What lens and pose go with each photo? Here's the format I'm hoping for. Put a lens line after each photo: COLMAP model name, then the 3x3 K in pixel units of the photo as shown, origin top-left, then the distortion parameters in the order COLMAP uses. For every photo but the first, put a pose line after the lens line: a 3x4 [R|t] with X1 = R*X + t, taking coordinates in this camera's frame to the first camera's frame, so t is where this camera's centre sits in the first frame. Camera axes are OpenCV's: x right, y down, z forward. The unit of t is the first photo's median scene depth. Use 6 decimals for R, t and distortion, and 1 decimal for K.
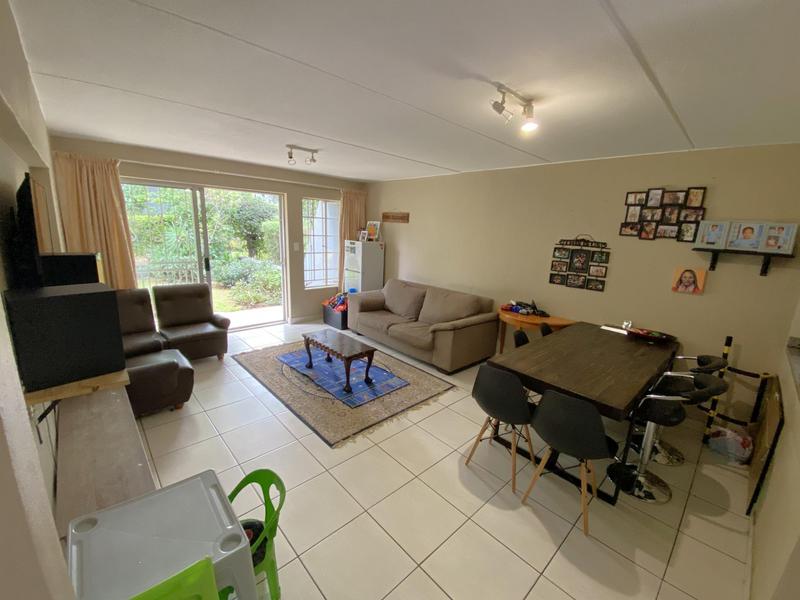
lens RADIAL K [[323.2, 0, 392.4], [0, 323.2, 302.5], [0, 0, 1]] dist [0.017334, -0.019410]
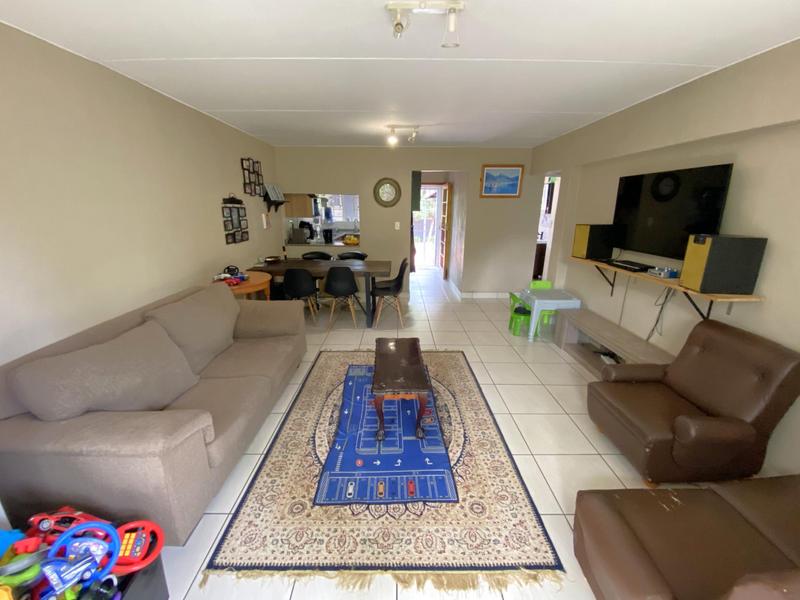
lens RADIAL K [[323.2, 0, 392.4], [0, 323.2, 302.5], [0, 0, 1]] dist [0.017334, -0.019410]
pose [[-0.723817, -0.252721, 0.642044, -0.613809], [0.114503, 0.873613, 0.472958, -0.347526], [-0.680425, 0.415851, -0.603399, 1.463716]]
